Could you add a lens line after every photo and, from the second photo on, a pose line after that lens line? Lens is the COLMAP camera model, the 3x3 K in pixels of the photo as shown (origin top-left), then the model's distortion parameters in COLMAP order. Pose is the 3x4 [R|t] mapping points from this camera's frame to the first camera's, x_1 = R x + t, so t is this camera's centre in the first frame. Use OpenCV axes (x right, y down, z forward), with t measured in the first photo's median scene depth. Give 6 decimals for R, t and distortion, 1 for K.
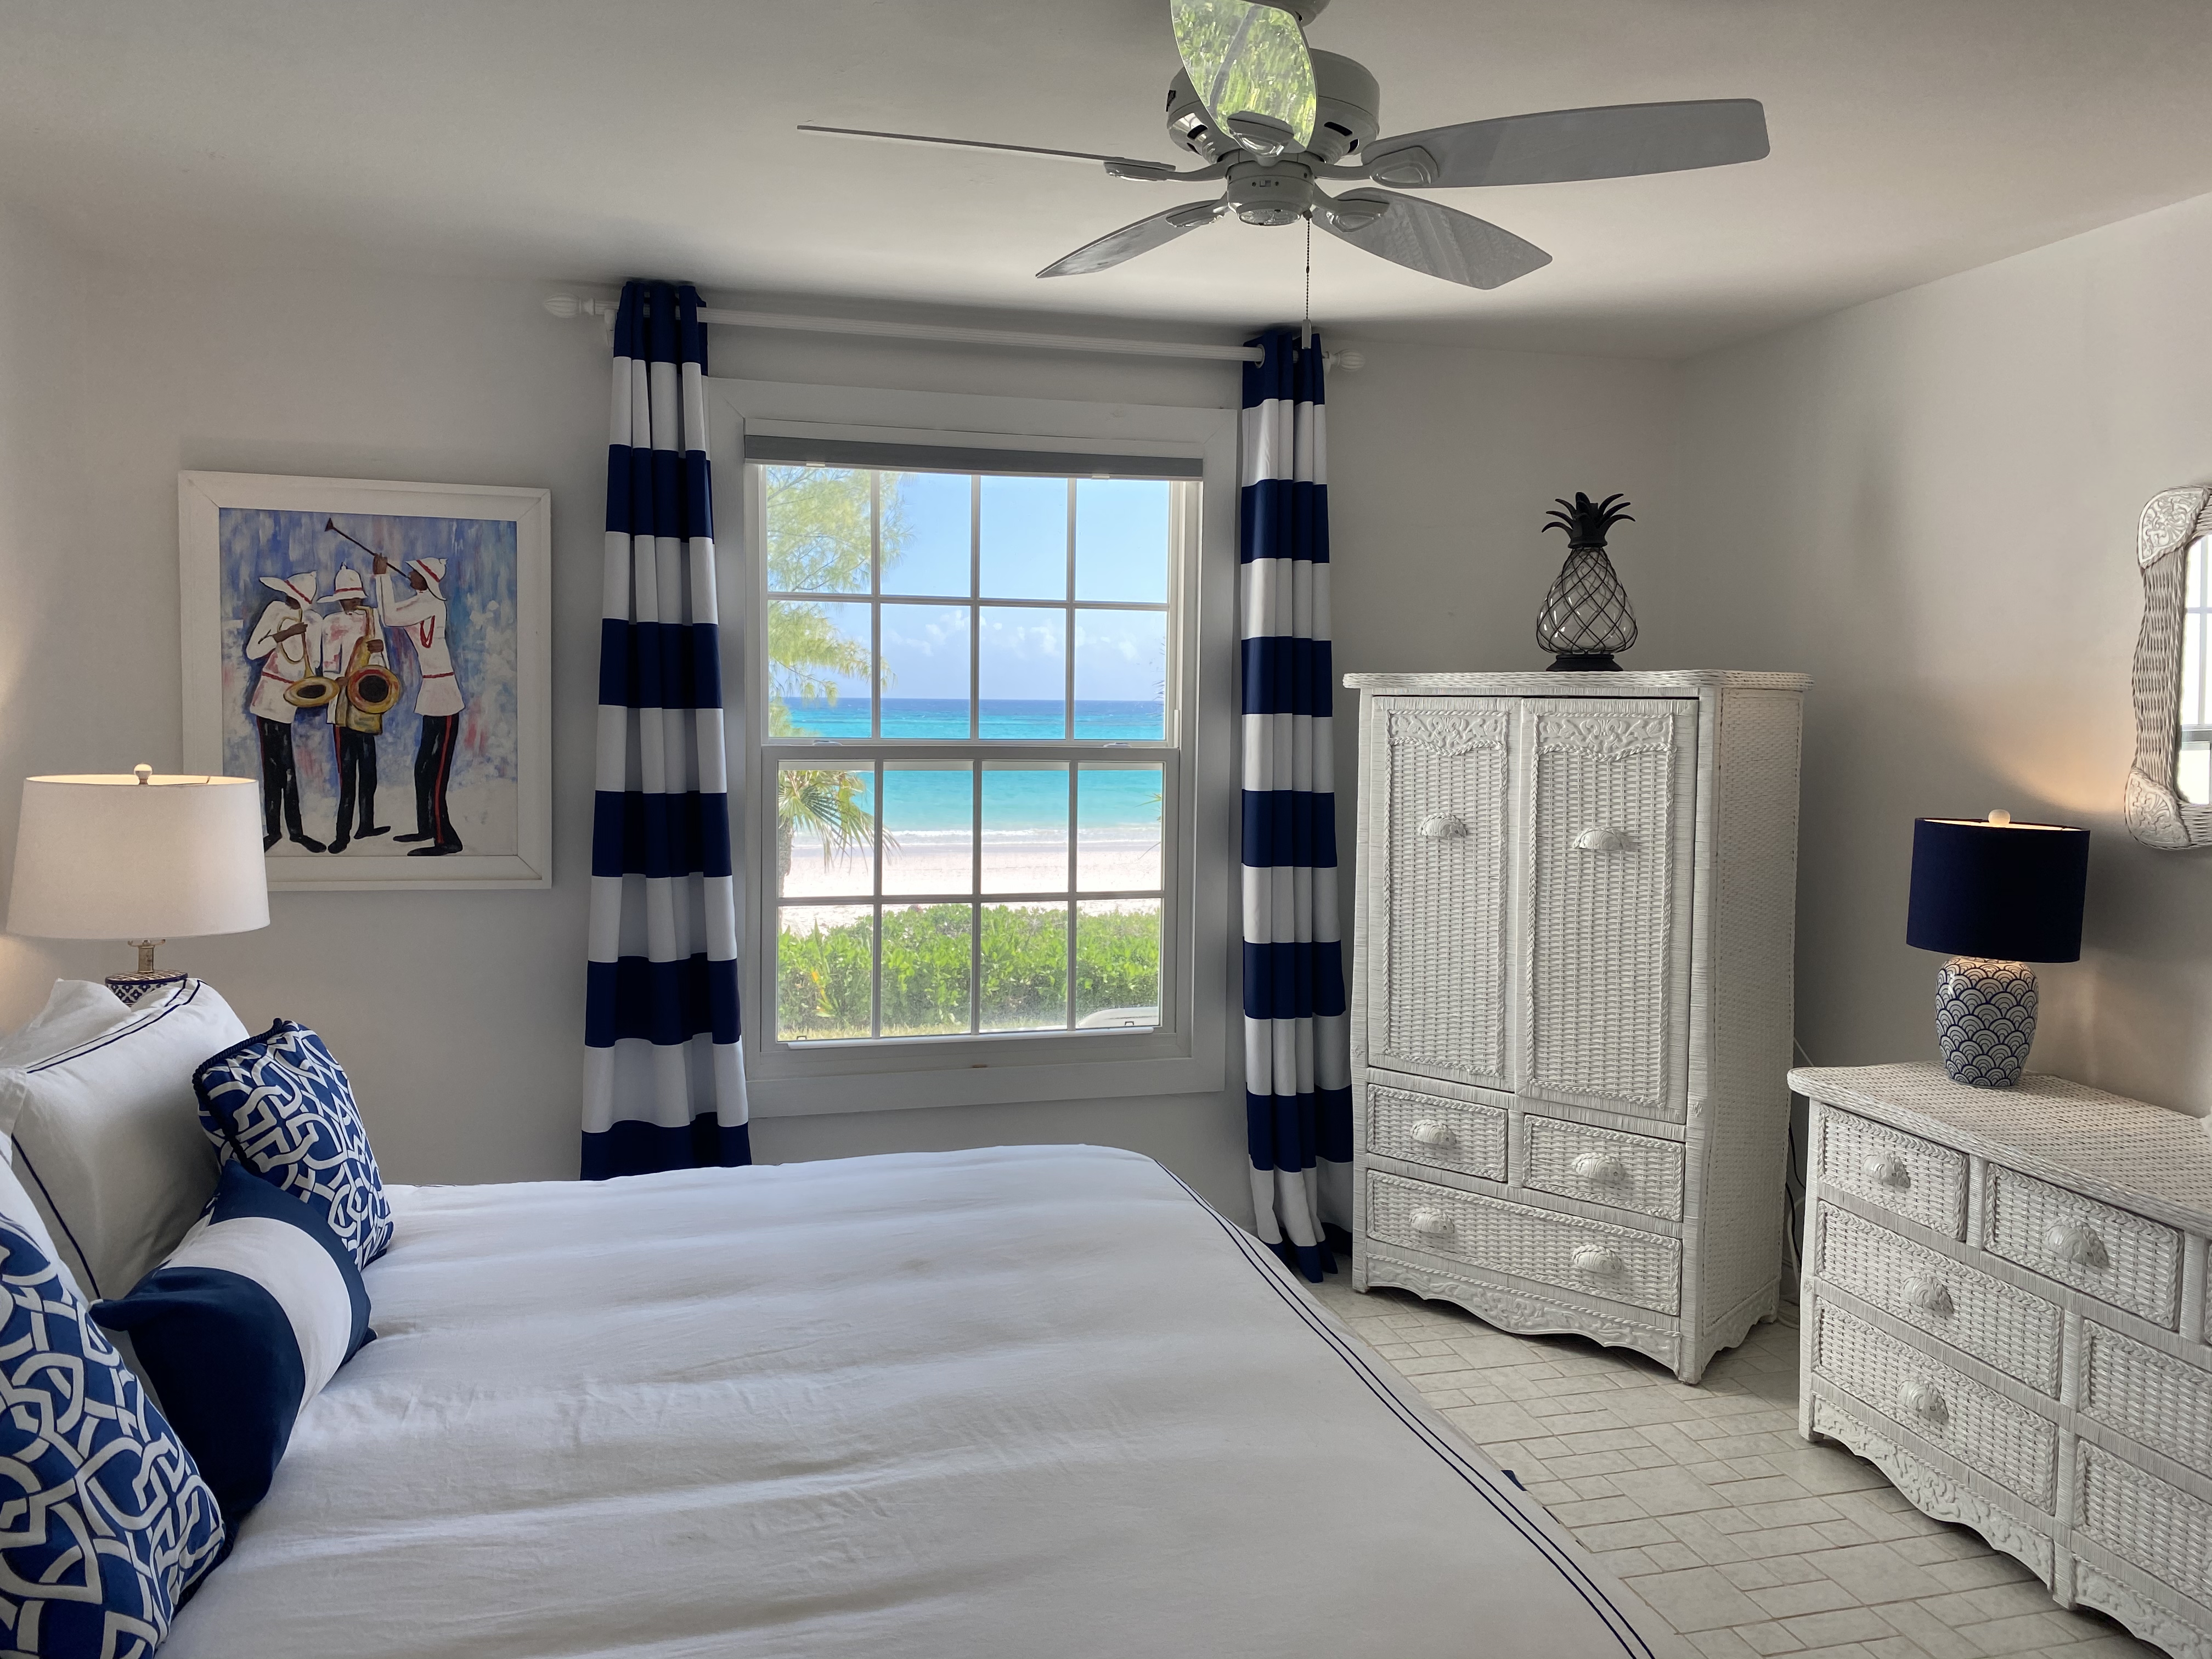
lens RADIAL K [[1658.9, 0, 1106.0], [0, 1658.9, 829.5], [0, 0, 1]] dist [0.029600, 0.000632]
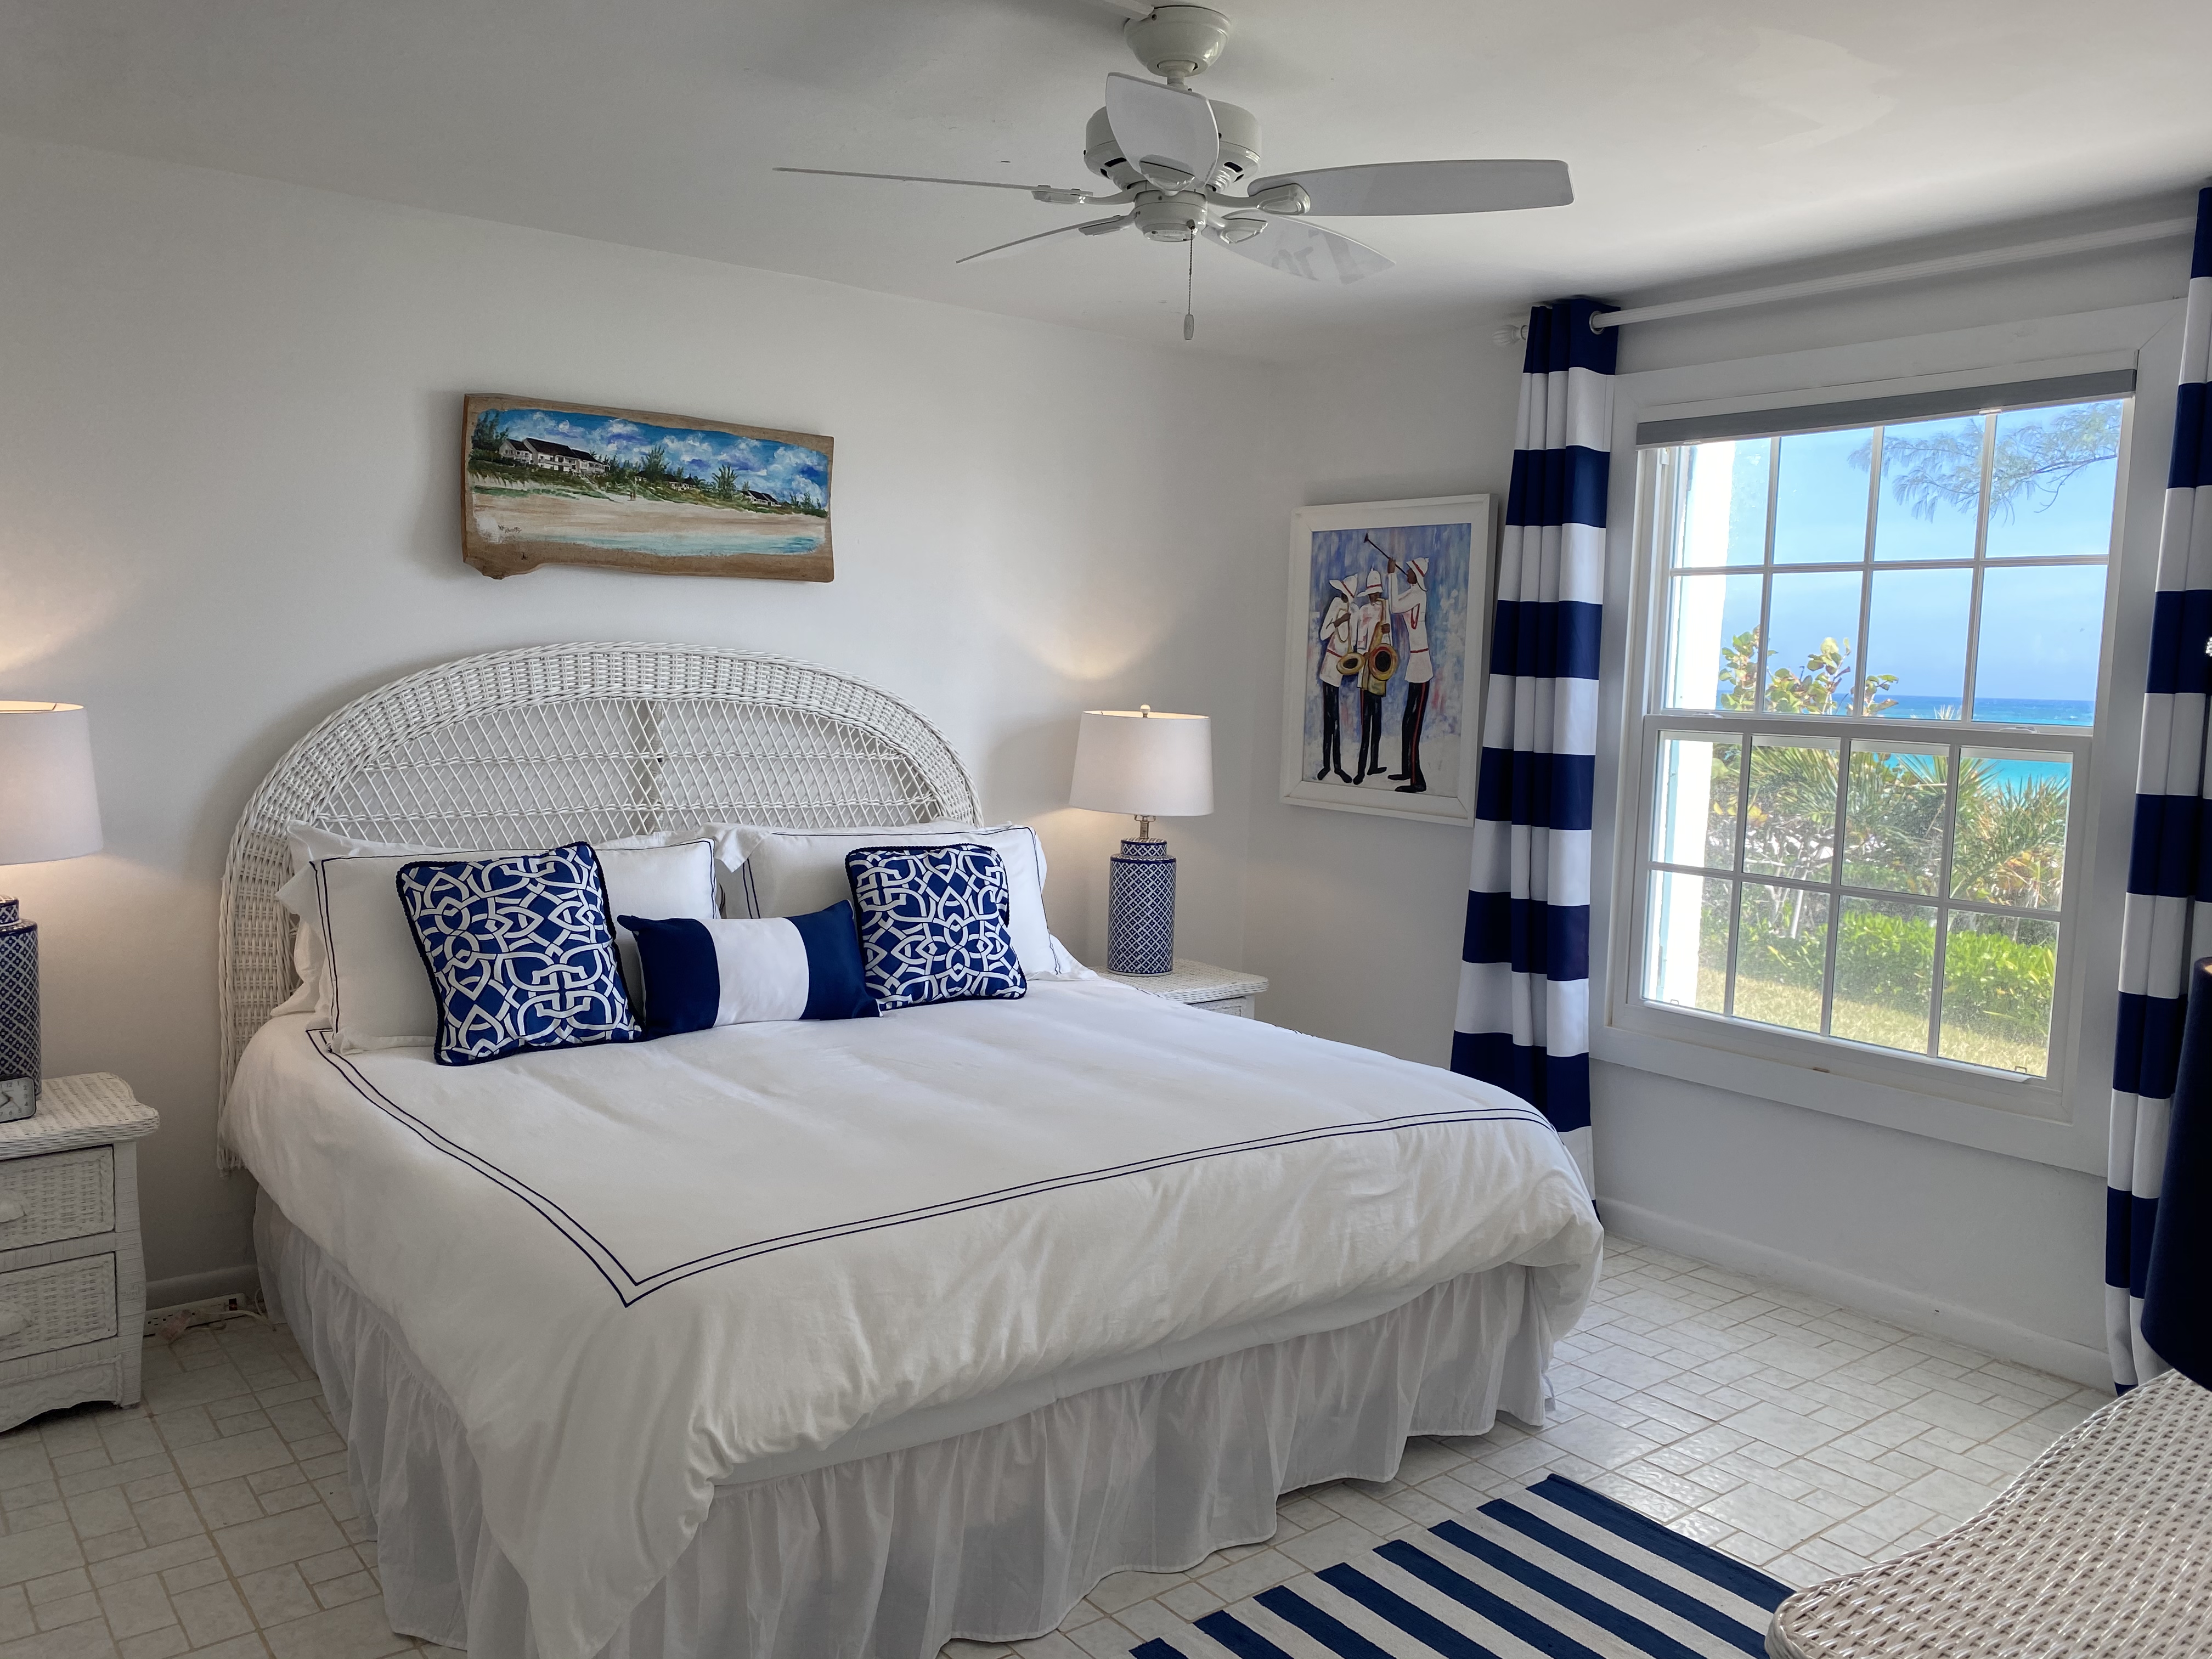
lens RADIAL K [[1704.7, 0, 1106.0], [0, 1704.7, 829.5], [0, 0, 1]] dist [0.061035, -0.002889]
pose [[0.418418, 0.087432, -0.904036, 0.688516], [-0.095160, 0.994098, 0.052099, -0.002483], [0.903256, 0.064229, 0.424269, 0.244587]]
